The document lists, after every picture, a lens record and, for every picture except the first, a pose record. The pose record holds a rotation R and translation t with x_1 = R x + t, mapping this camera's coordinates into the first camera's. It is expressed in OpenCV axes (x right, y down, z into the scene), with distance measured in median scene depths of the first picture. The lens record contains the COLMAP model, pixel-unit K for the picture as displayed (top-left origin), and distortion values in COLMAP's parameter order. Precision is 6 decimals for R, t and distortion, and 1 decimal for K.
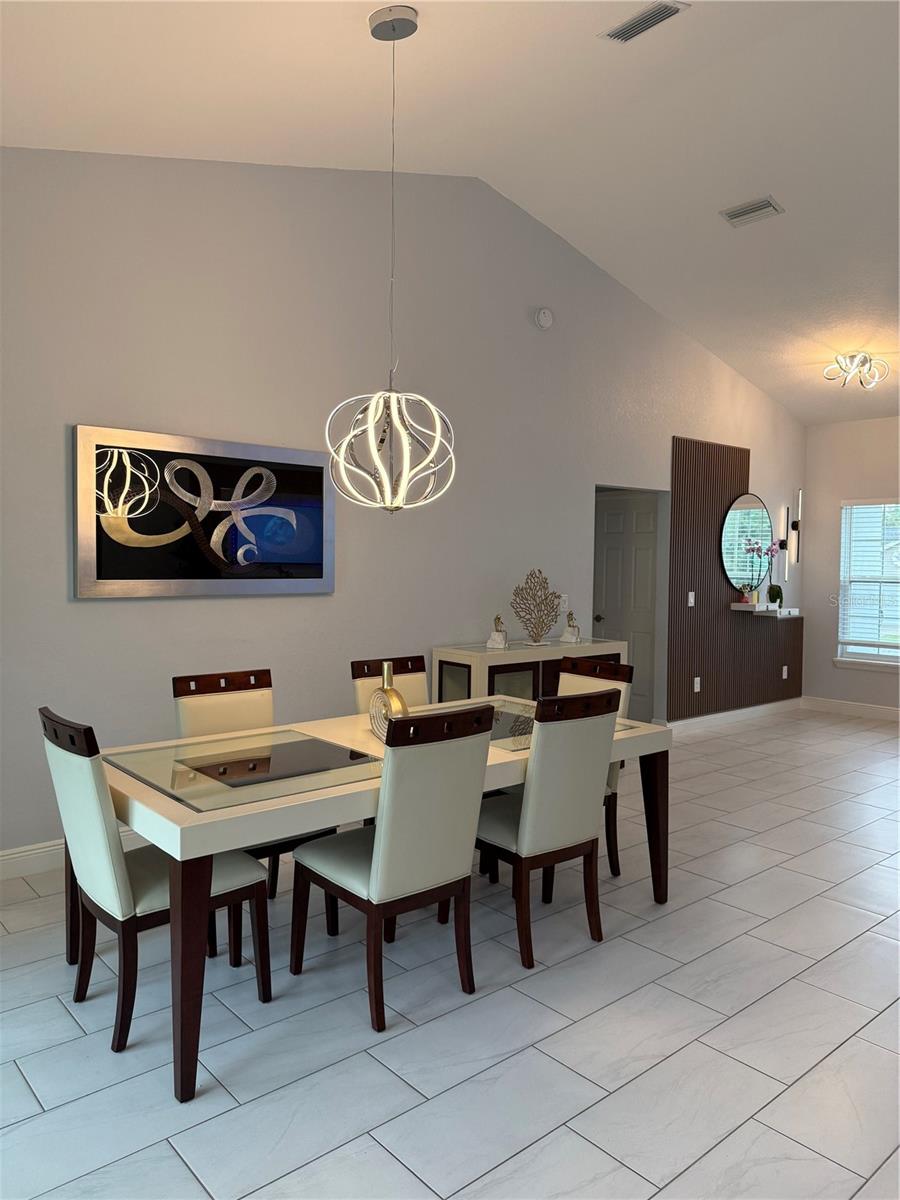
lens RADIAL K [[839.6, 0, 453.7], [0, 839.6, 596.9], [0, 0, 1]] dist [0.092801, -0.171845]
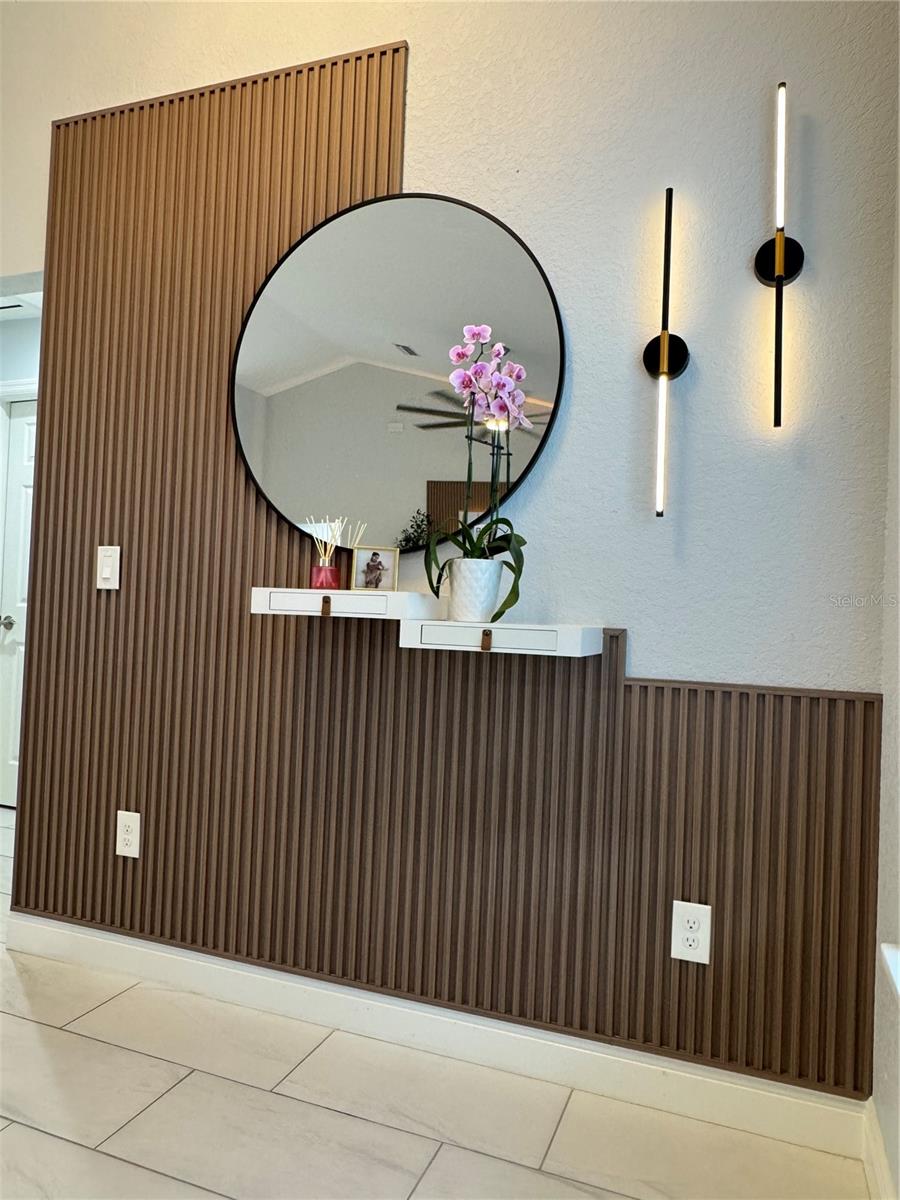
lens RADIAL K [[808.4, 0, 450.0], [0, 808.4, 600.0], [0, 0, 1]] dist [-0.001430, 0.004257]
pose [[0.475700, -0.010384, -0.879546, 0.950520], [-0.073846, 0.995929, -0.051697, 0.033404], [0.876502, 0.089543, 0.472997, 1.464503]]
